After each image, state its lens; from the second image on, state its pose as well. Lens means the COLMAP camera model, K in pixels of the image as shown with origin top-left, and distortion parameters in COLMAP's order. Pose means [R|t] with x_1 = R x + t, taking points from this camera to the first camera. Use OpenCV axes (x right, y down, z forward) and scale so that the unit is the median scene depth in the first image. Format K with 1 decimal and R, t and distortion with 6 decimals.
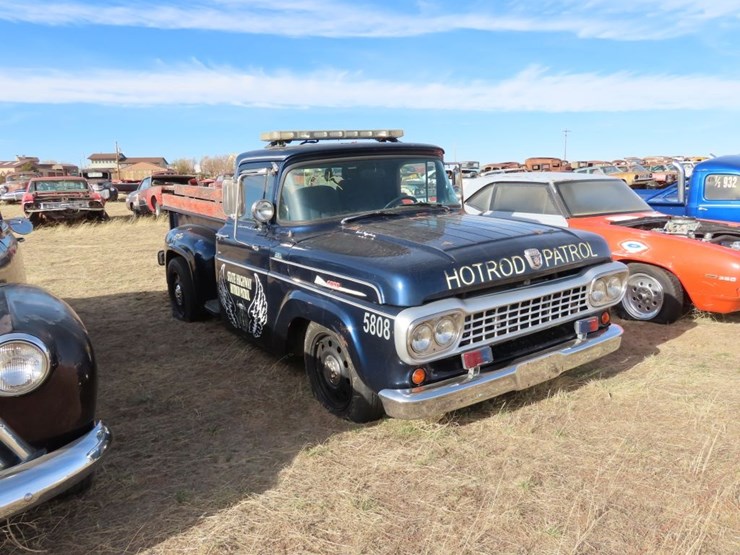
lens RADIAL K [[570.3, 0, 375.5], [0, 570.3, 281.5], [0, 0, 1]] dist [0.015409, 0.004009]
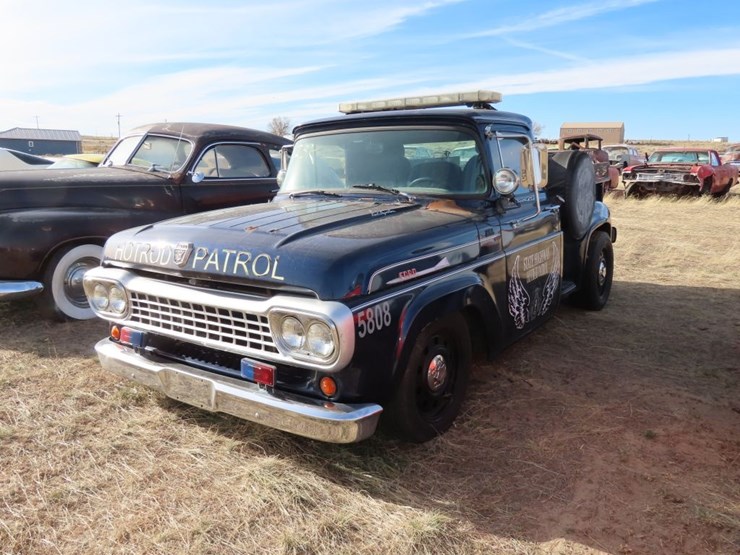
lens RADIAL K [[595.2, 0, 368.8], [0, 595.2, 276.8], [0, 0, 1]] dist [-0.012002, 0.010929]
pose [[0.344997, 0.217878, -0.912966, 1.039121], [-0.185188, 0.969365, 0.161358, -0.175512], [0.920154, 0.113402, 0.374776, 0.823052]]
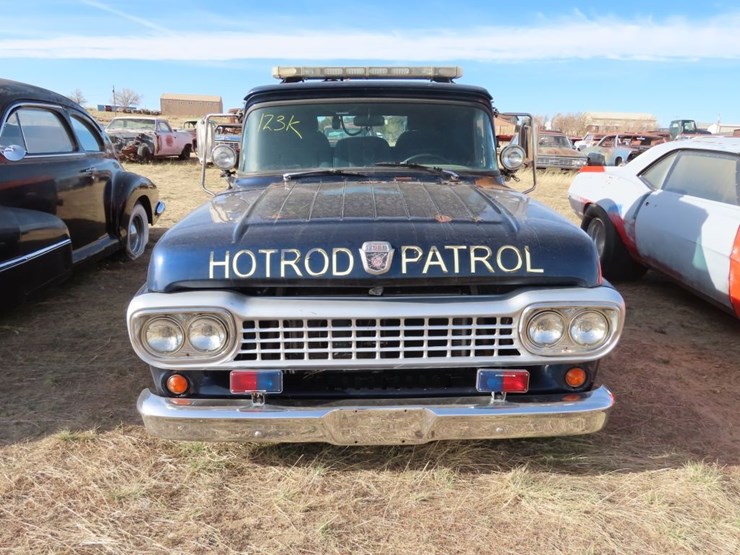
lens RADIAL K [[581.0, 0, 372.5], [0, 581.0, 271.6], [0, 0, 1]] dist [0.001239, -0.000106]
pose [[0.840577, 0.173744, -0.513072, 0.542345], [-0.146533, 0.984785, 0.093415, -0.074612], [0.521496, -0.003341, 0.853247, 0.388925]]
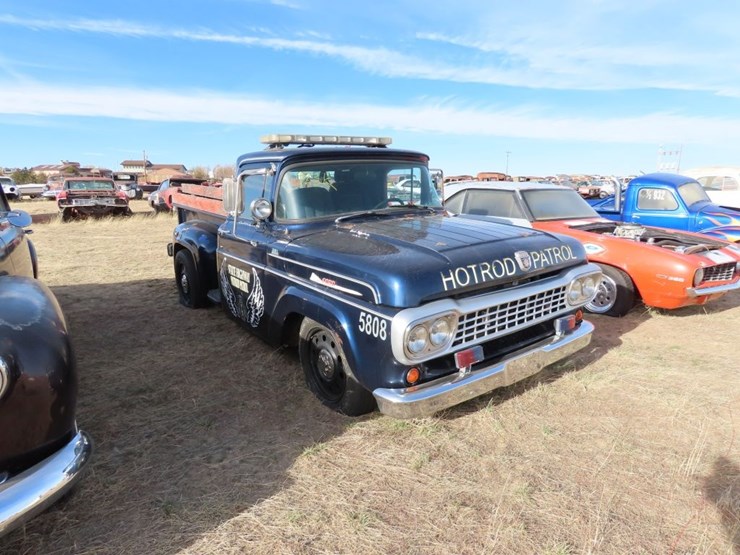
lens RADIAL K [[457.9, 0, 375.7], [0, 457.9, 282.6], [0, 0, 1]] dist [-0.010135, 0.001387]
pose [[0.998844, 0.015735, 0.045432, -0.024503], [-0.017040, 0.999450, 0.028465, -0.016989], [-0.044959, -0.029206, 0.998562, 0.160563]]
